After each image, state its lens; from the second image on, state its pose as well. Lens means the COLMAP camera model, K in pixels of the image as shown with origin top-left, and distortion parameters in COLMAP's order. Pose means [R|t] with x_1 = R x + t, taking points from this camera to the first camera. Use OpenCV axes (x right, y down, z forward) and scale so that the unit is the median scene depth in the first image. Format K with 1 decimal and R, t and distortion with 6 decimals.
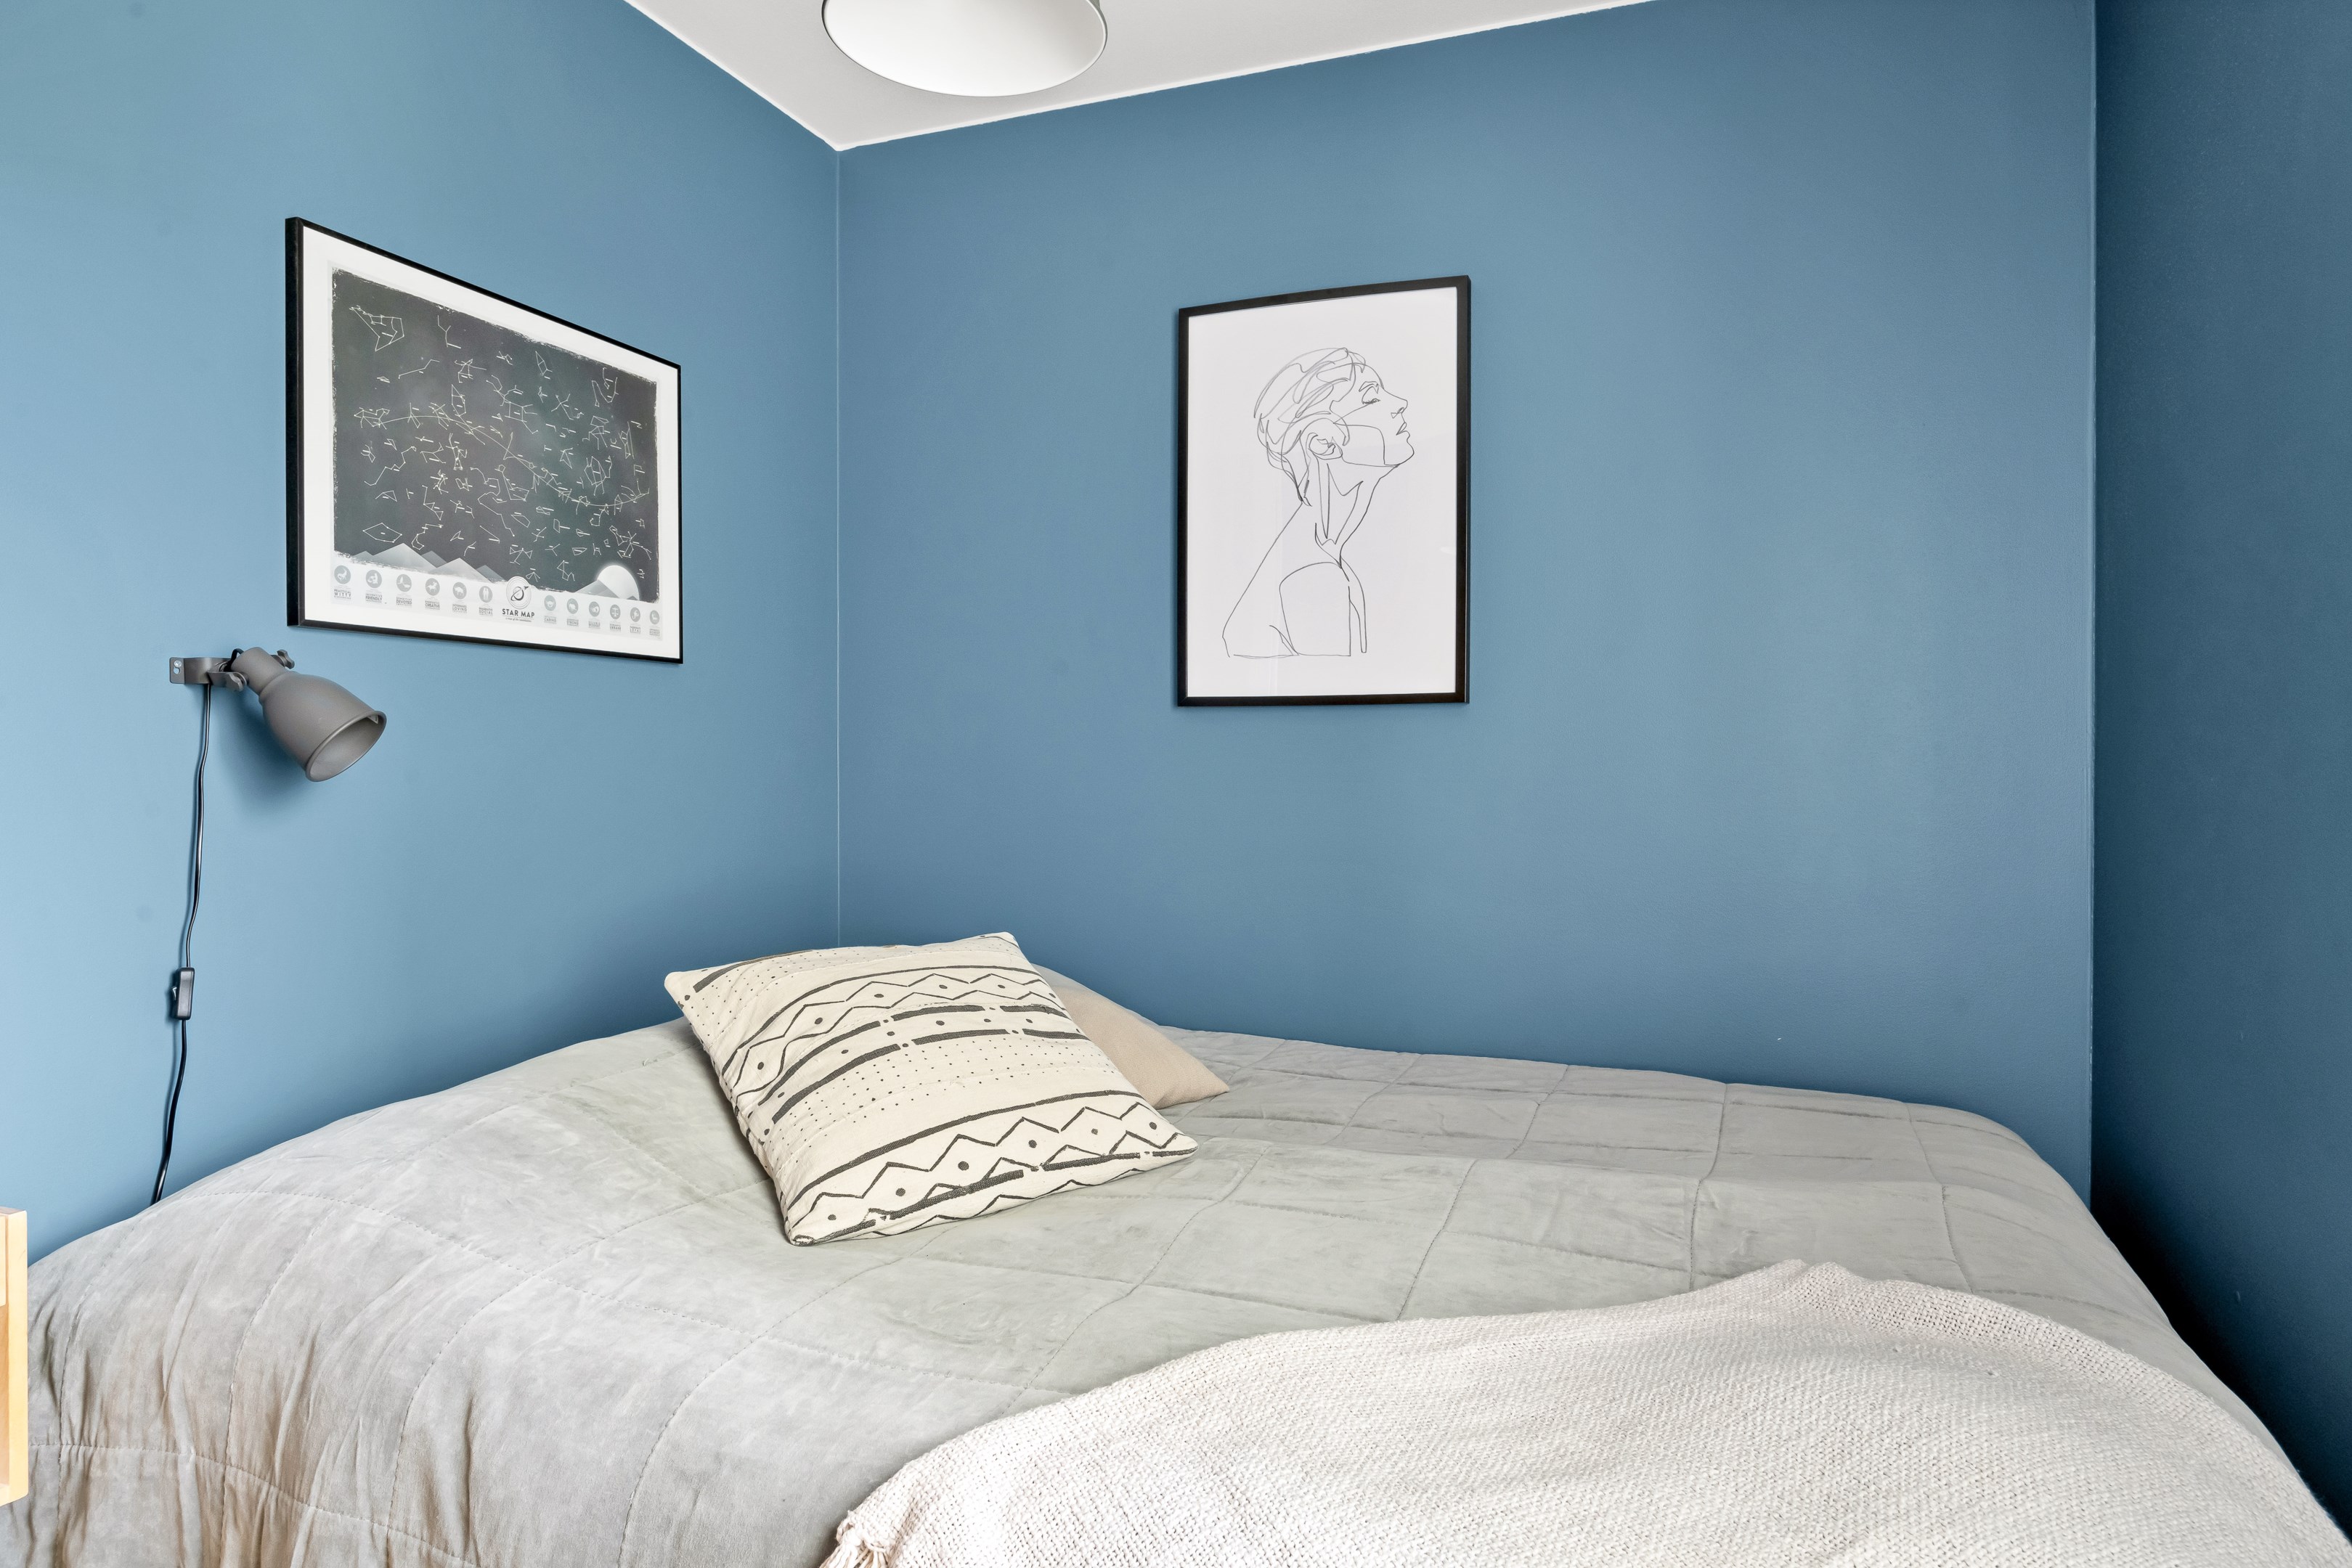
lens RADIAL K [[1446.7, 0, 1176.0], [0, 1446.7, 784.0], [0, 0, 1]] dist [0.000758, 0.000000]
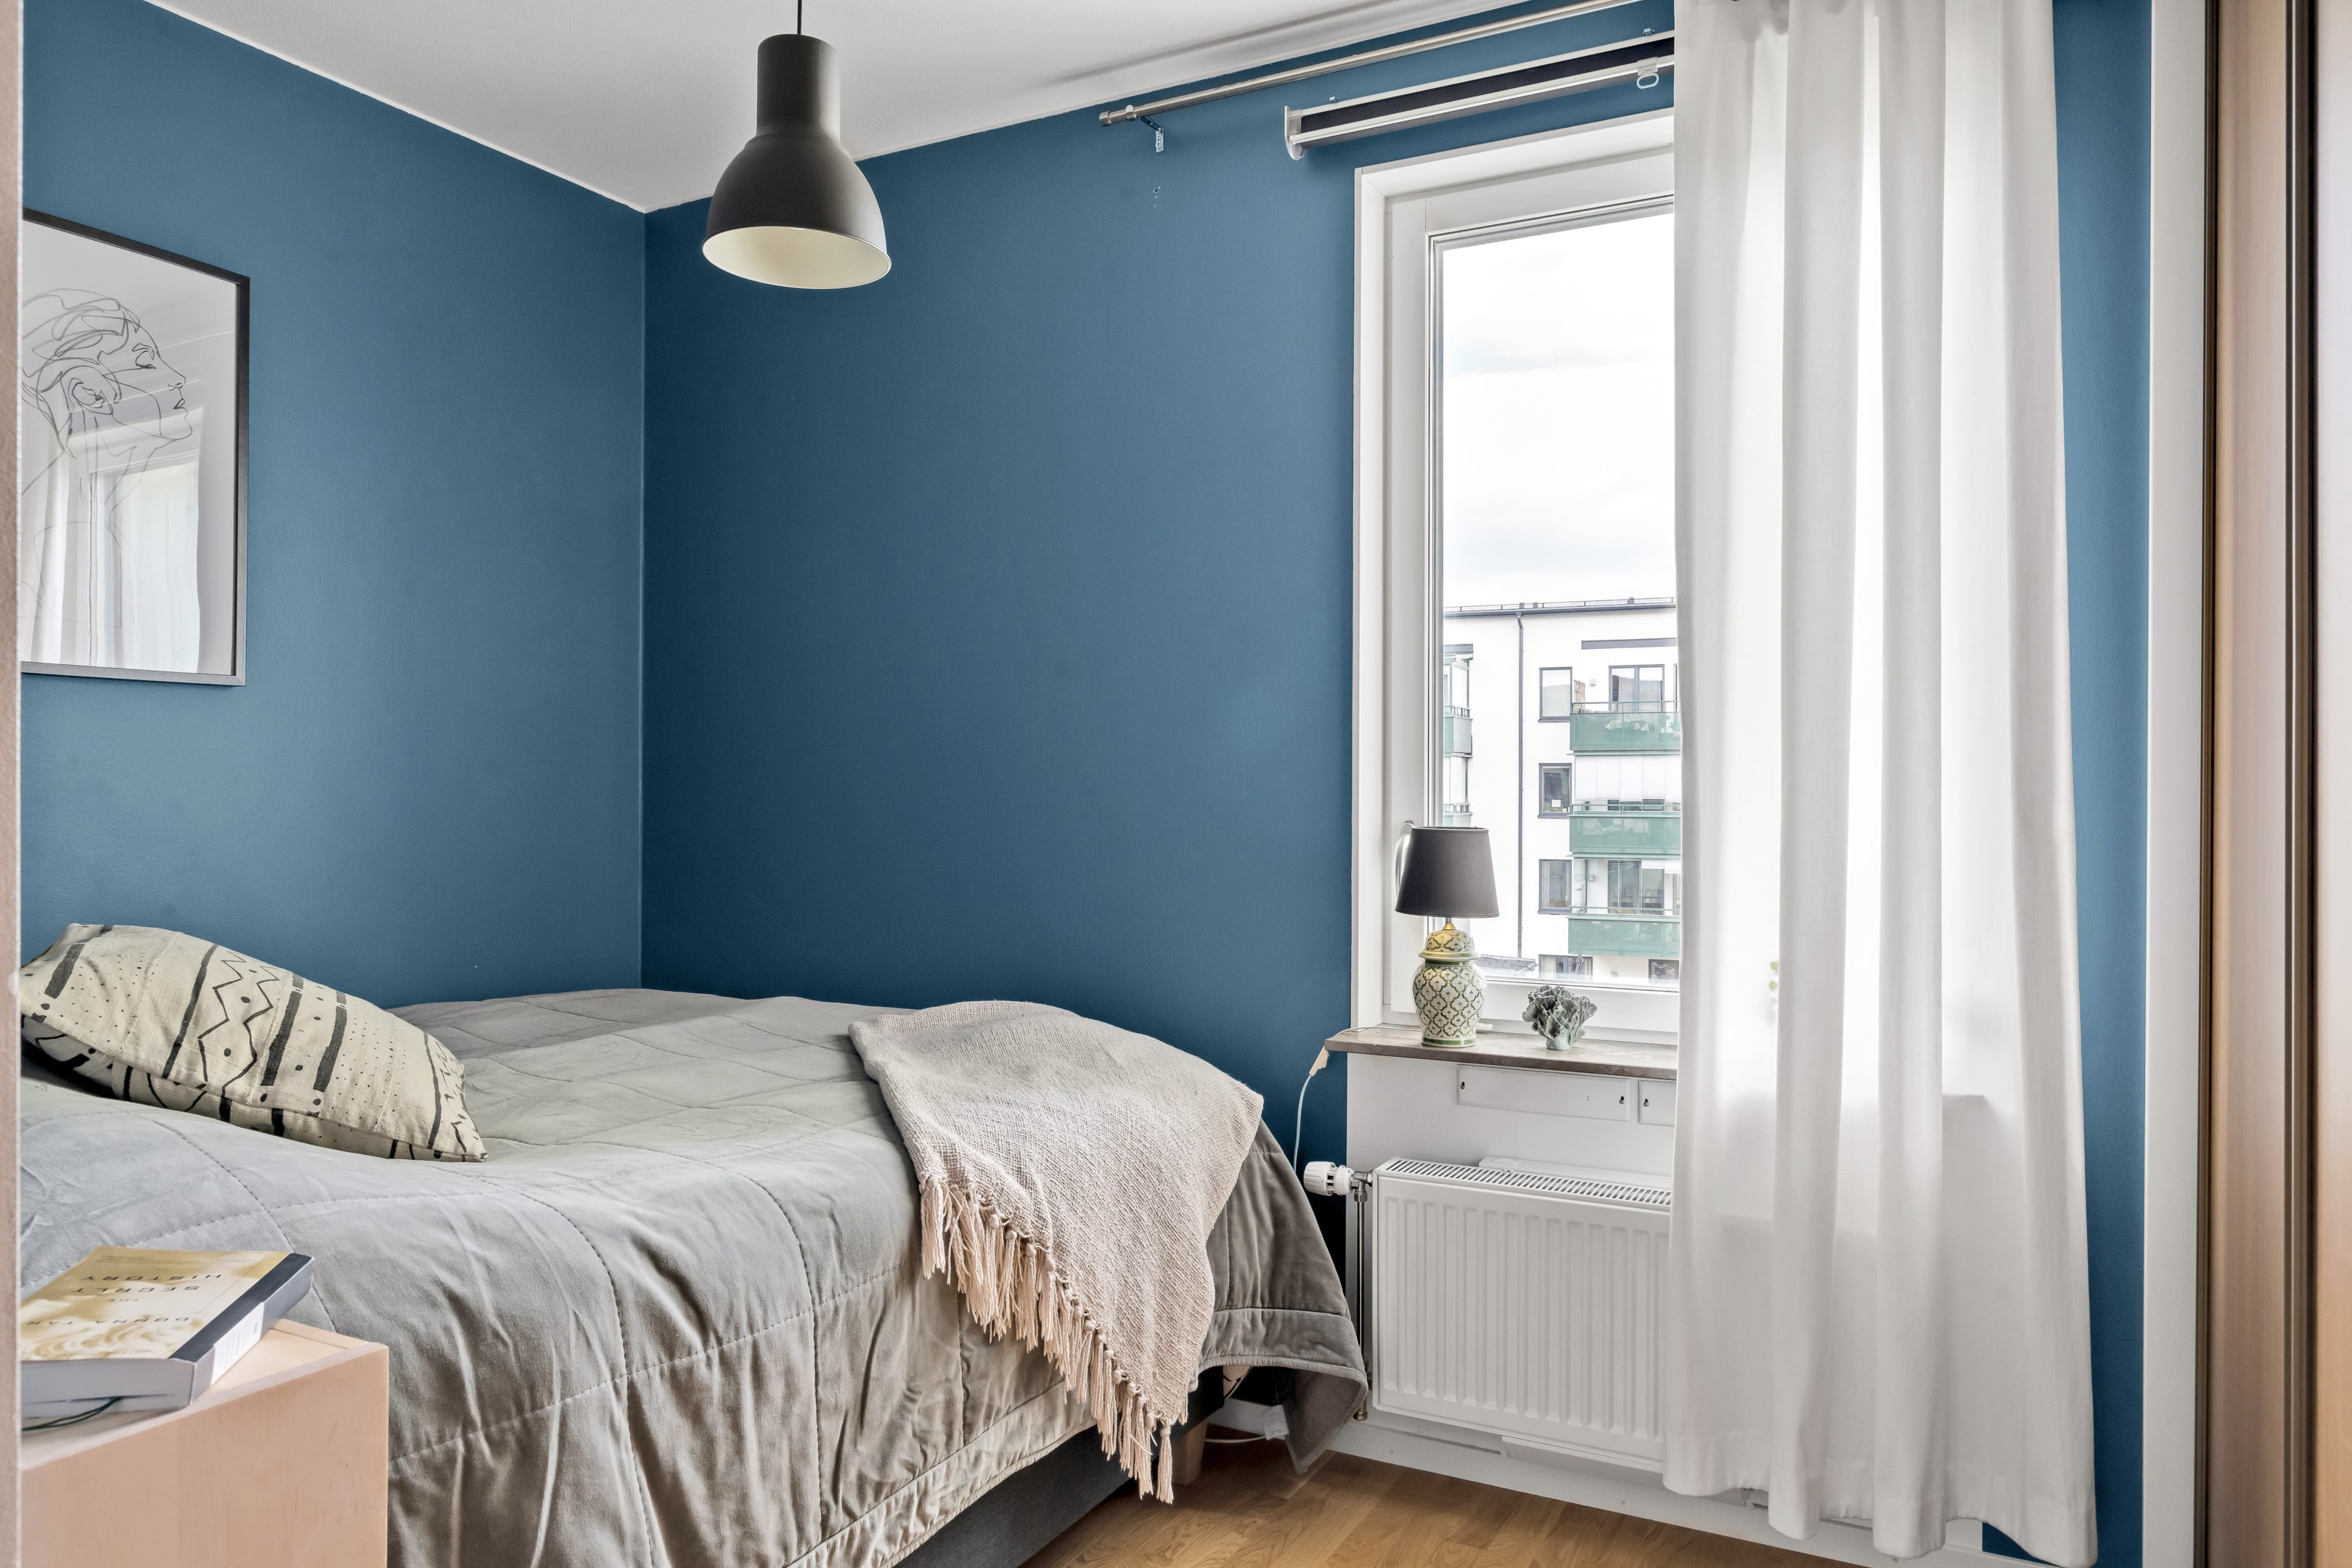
lens RADIAL K [[1549.7, 0, 1185.8], [0, 1549.7, 797.2], [0, 0, 1]] dist [-0.002048, -0.001238]
pose [[0.126045, -0.003525, 0.992018, -0.801381], [0.002735, 0.999991, 0.003205, 0.021211], [-0.992021, 0.002309, 0.126054, 0.184382]]
